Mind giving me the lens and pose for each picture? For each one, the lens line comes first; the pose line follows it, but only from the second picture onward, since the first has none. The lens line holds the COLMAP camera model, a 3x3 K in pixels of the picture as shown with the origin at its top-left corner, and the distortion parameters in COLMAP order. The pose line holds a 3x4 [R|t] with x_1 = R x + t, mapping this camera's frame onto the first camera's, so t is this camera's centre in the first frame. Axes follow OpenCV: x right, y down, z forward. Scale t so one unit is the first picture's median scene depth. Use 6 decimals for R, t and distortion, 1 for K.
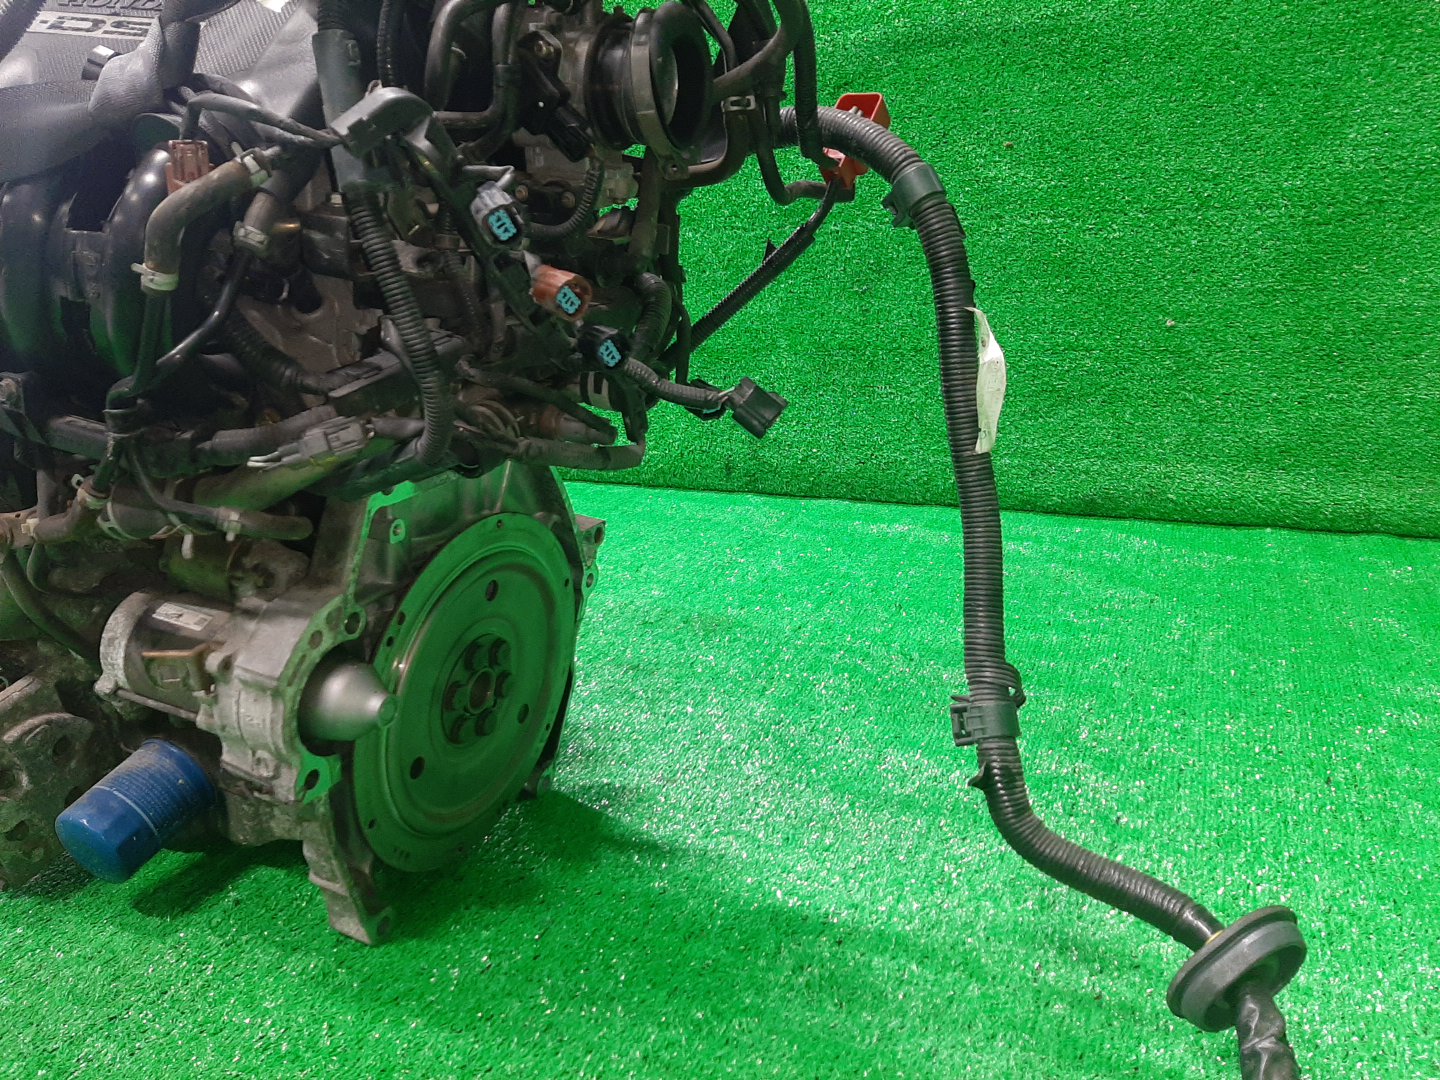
lens RADIAL K [[1108.5, 0, 720.0], [0, 1108.5, 540.0], [0, 0, 1]] dist [-0.010198, -0.000199]
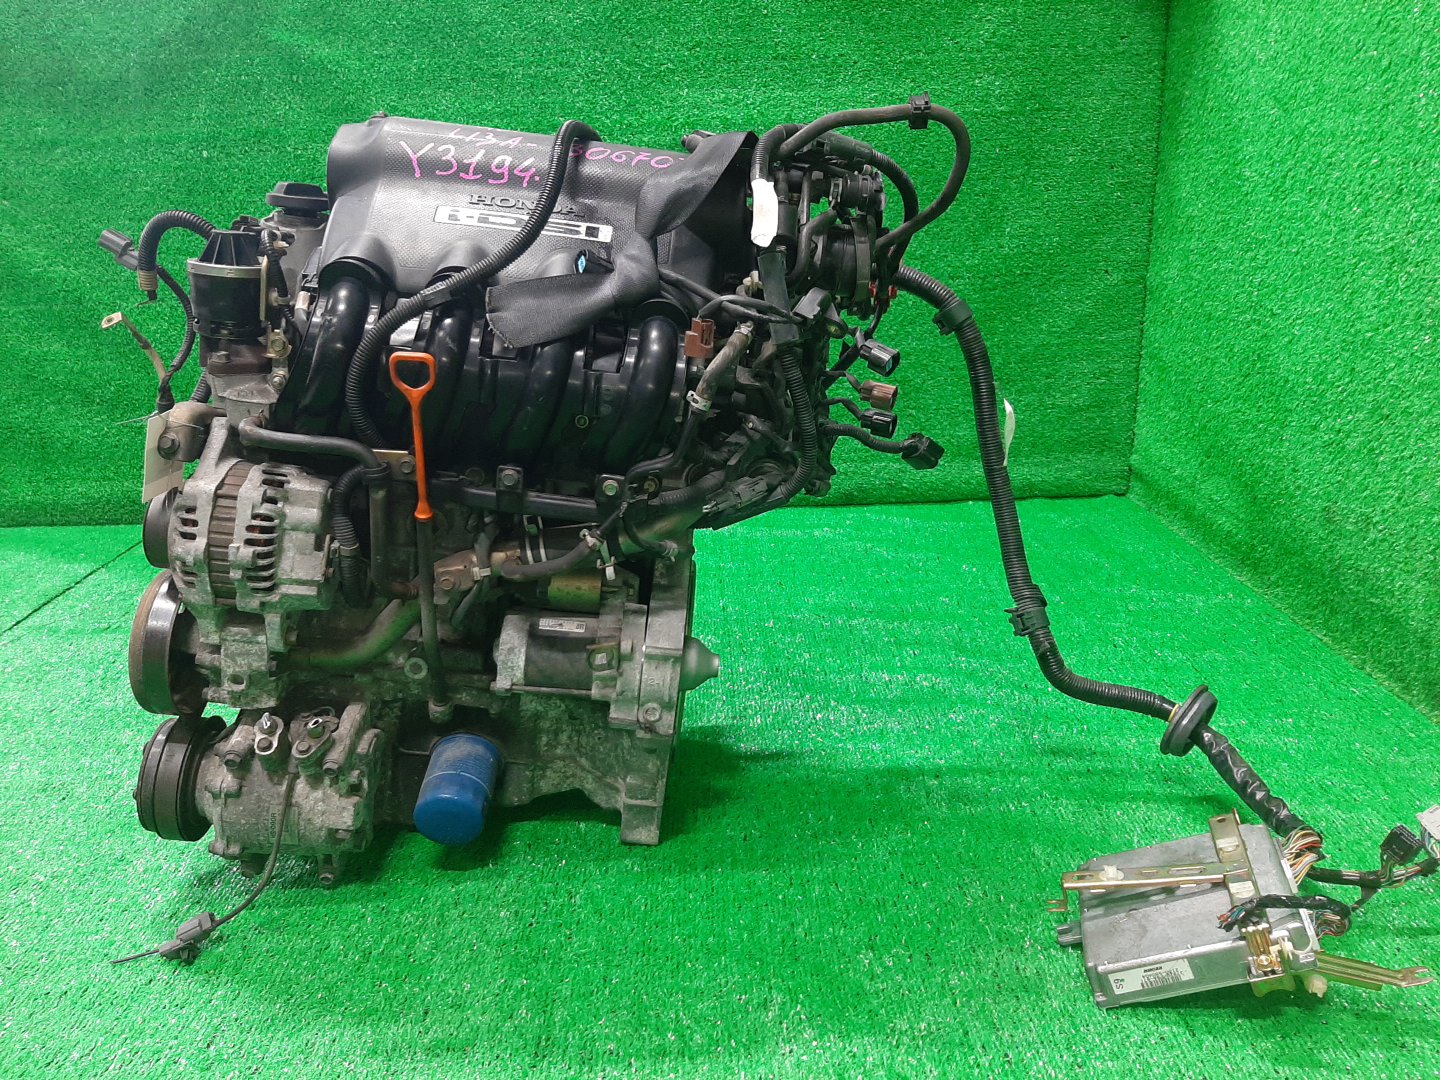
lens RADIAL K [[1083.9, 0, 720.0], [0, 1083.9, 540.0], [0, 0, 1]] dist [0.054993, -0.000081]
pose [[0.913238, -0.107743, 0.392922, -0.832941], [0.111848, 0.993647, 0.012507, -0.034816], [-0.391773, 0.032526, 0.919487, -0.372026]]
